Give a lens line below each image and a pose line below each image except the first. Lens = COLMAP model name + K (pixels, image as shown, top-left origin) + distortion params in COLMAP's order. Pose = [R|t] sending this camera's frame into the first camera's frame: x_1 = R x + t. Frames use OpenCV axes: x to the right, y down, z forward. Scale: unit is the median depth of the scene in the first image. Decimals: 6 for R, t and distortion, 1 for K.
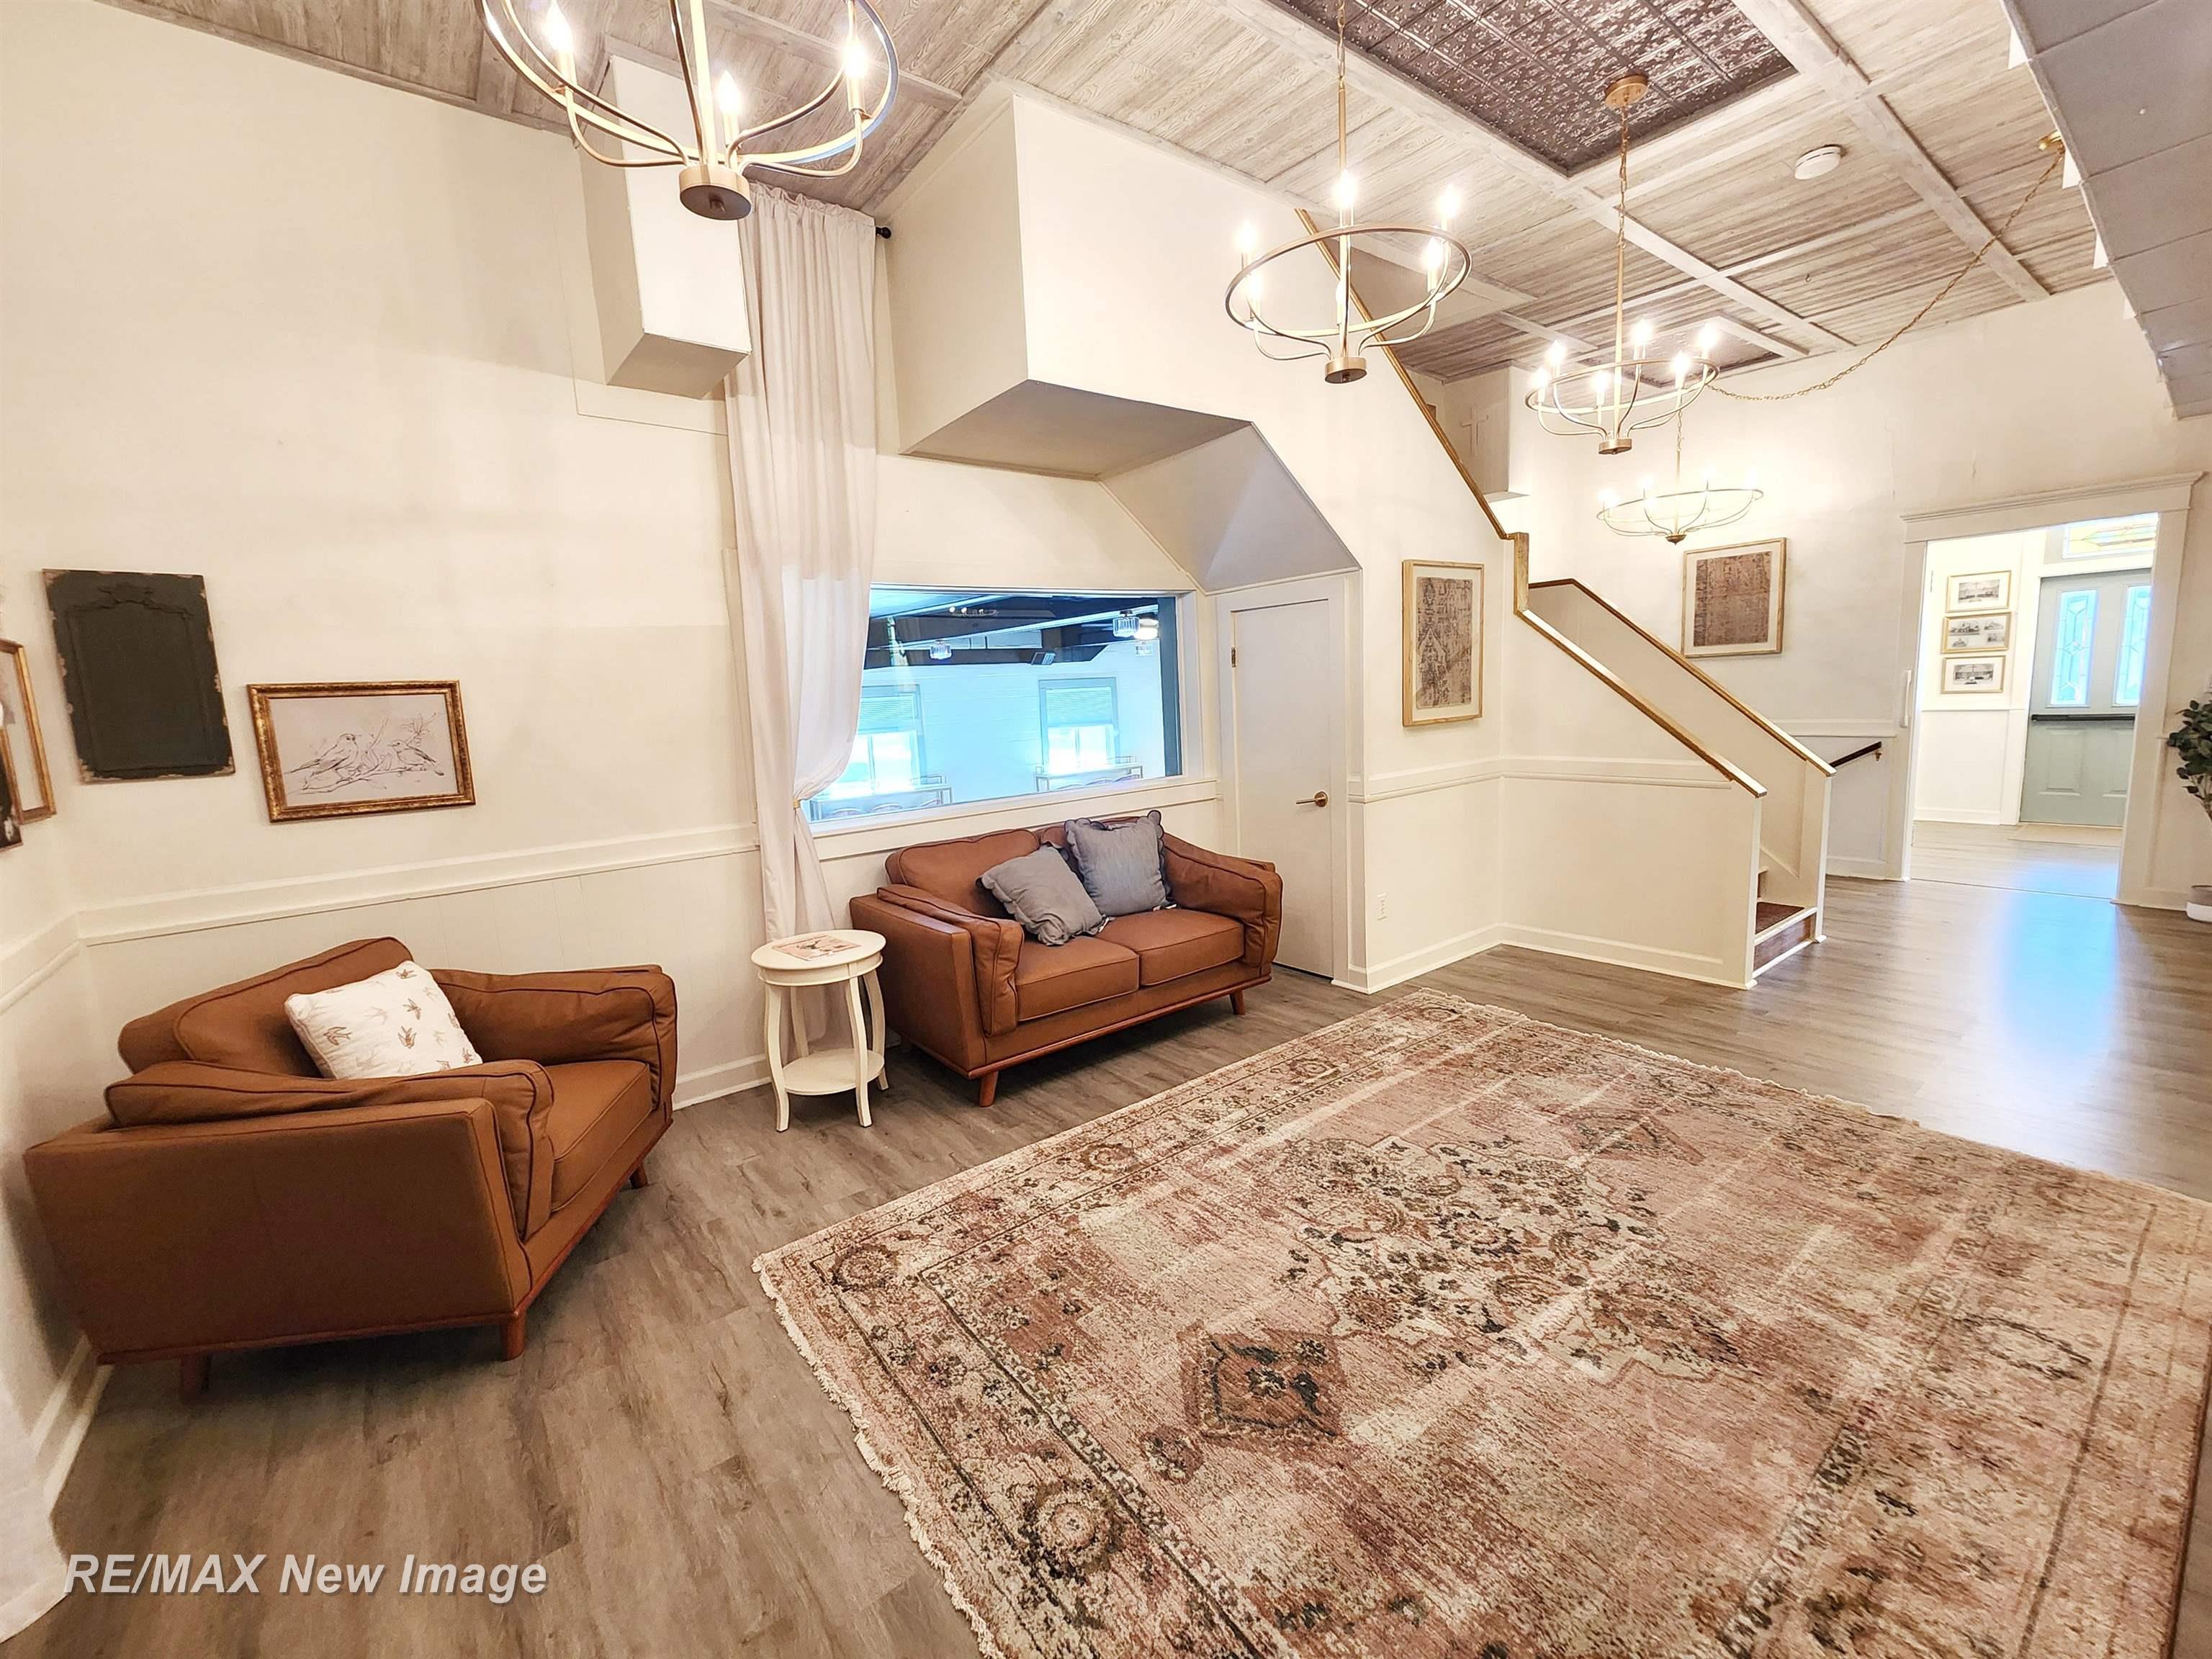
lens RADIAL K [[916.5, 0, 1098.9], [0, 916.5, 824.2], [0, 0, 1]] dist [0.000092, -0.000090]
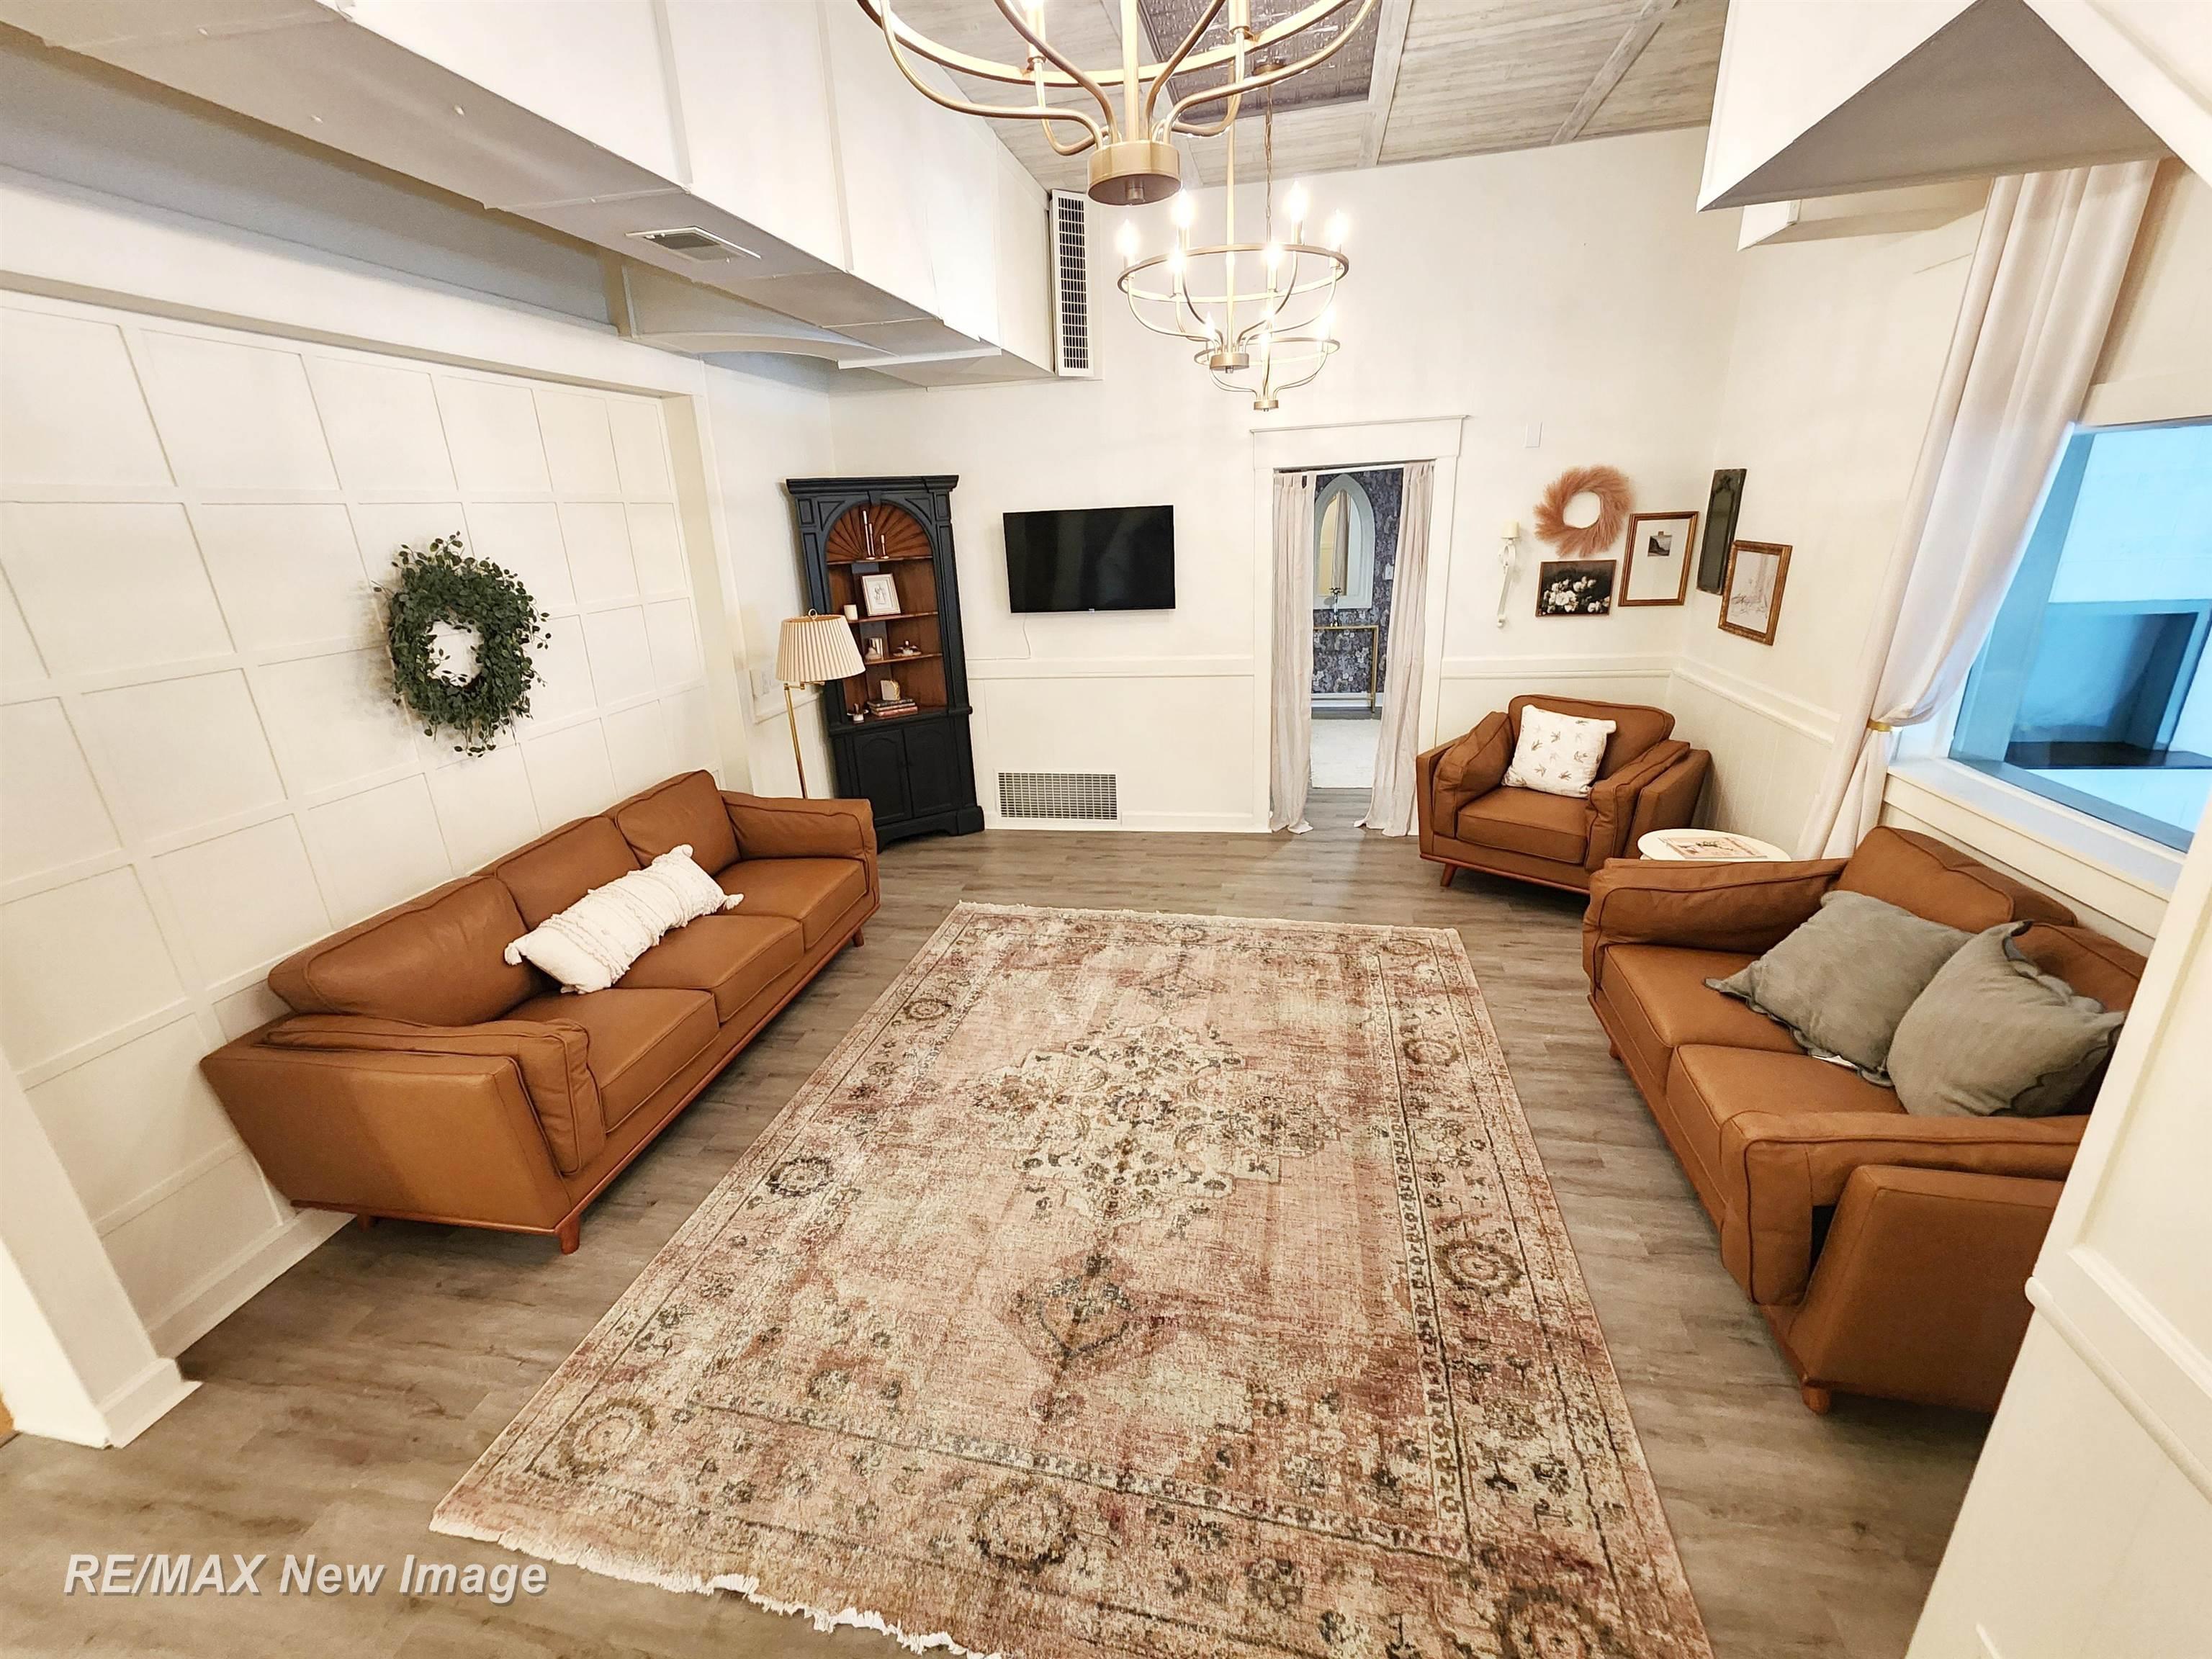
lens RADIAL K [[916.5, 0, 1098.9], [0, 916.5, 824.2], [0, 0, 1]] dist [0.000092, -0.000090]
pose [[-0.756929, 0.292301, -0.584482, 0.902477], [-0.008114, 0.890118, 0.455658, -0.395669], [0.653447, 0.349643, -0.671384, 1.405127]]
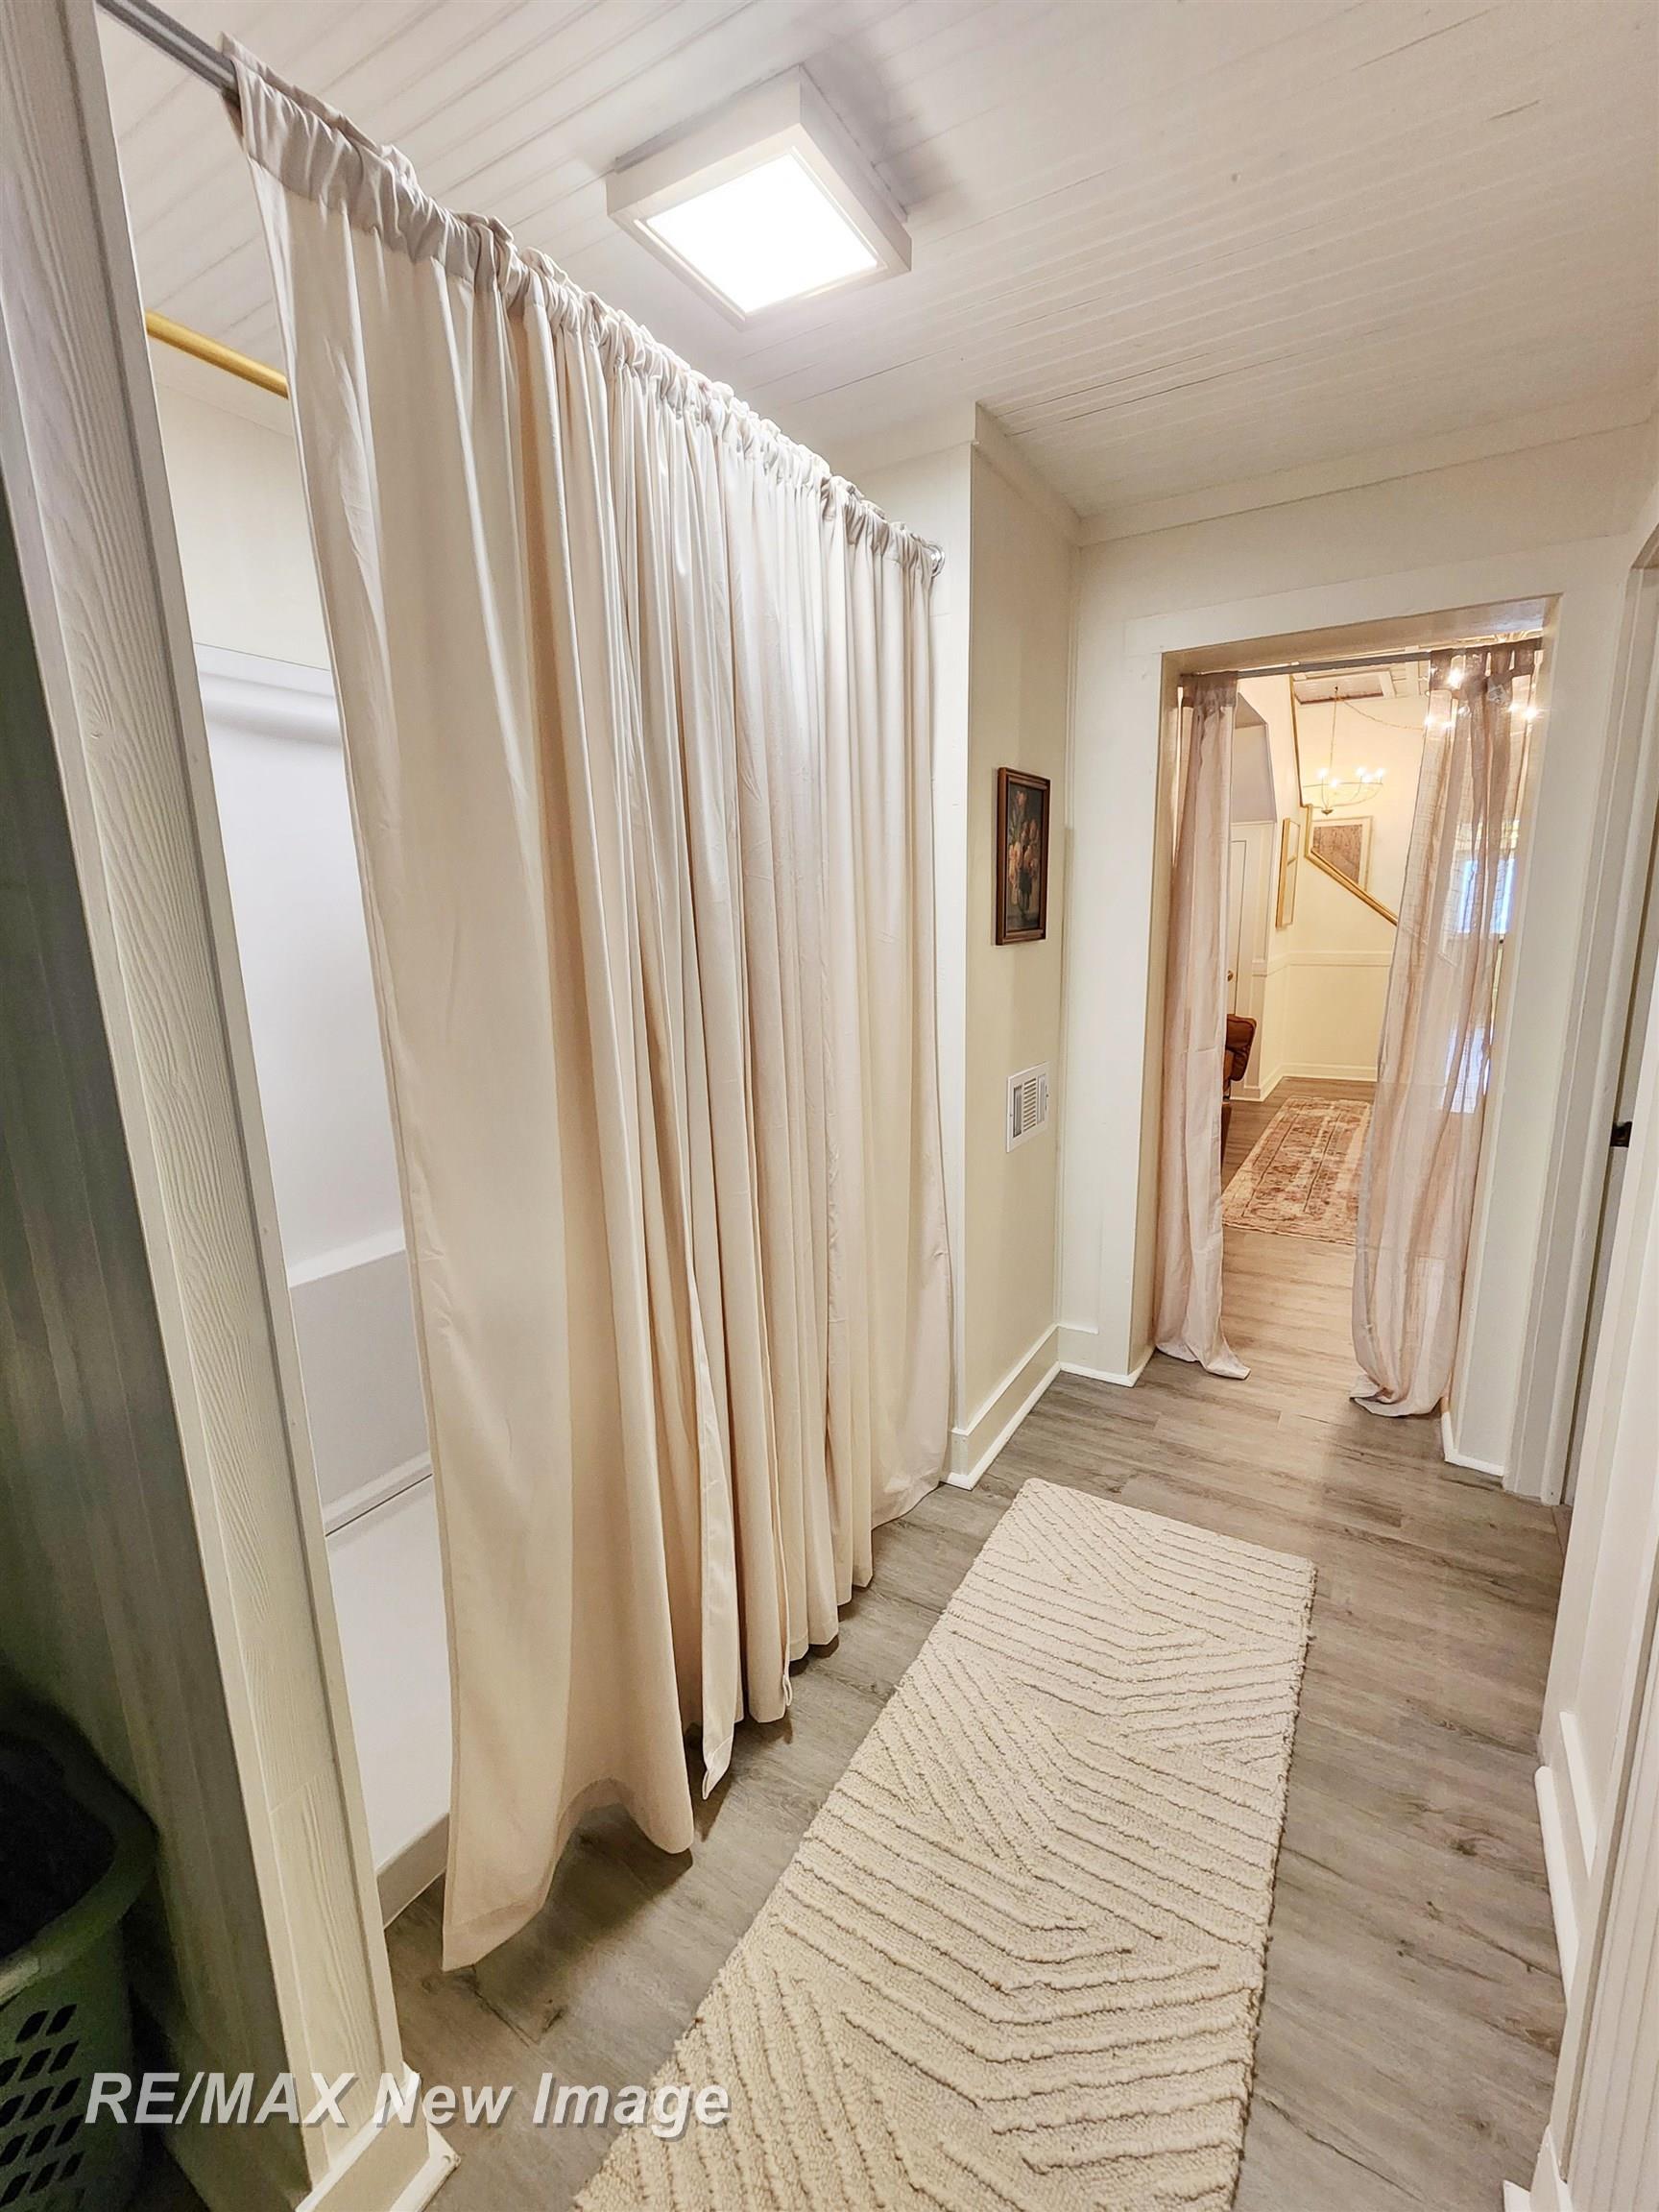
lens RADIAL K [[916.5, 0, 845.0], [0, 916.5, 1092.0], [0, 0, 1]] dist [0.000092, -0.000090]
pose [[0.930401, -0.042136, 0.364114, -1.483332], [0.025964, 0.998452, 0.049197, 0.120933], [-0.365623, -0.036319, 0.930054, -0.302092]]
